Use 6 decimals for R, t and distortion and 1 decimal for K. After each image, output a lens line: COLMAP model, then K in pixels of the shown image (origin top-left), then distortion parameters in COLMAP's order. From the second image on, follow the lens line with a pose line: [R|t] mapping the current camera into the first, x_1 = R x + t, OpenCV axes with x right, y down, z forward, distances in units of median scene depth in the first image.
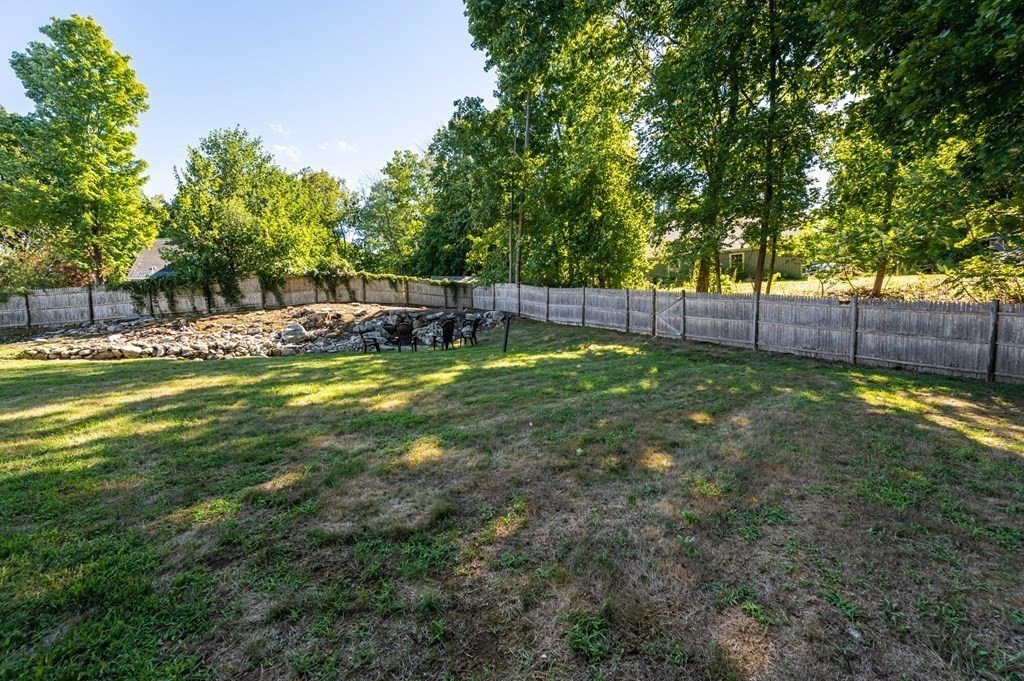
lens RADIAL K [[408.4, 0, 511.1], [0, 408.4, 339.3], [0, 0, 1]] dist [0.000717, 0.000038]
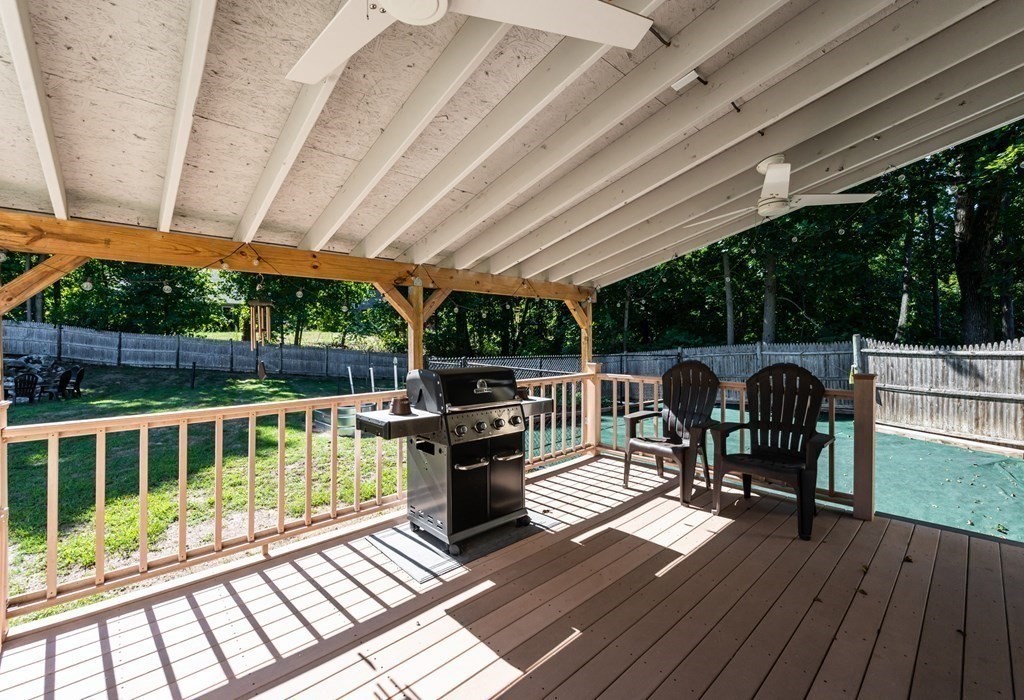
lens RADIAL K [[442.8, 0, 511.8], [0, 442.8, 350.4], [0, 0, 1]] dist [-0.000216, -0.000020]
pose [[0.449816, 0.021253, 0.892868, -0.613472], [0.055721, 0.997101, -0.051806, 0.042601], [-0.891381, 0.073055, 0.447328, -0.500805]]
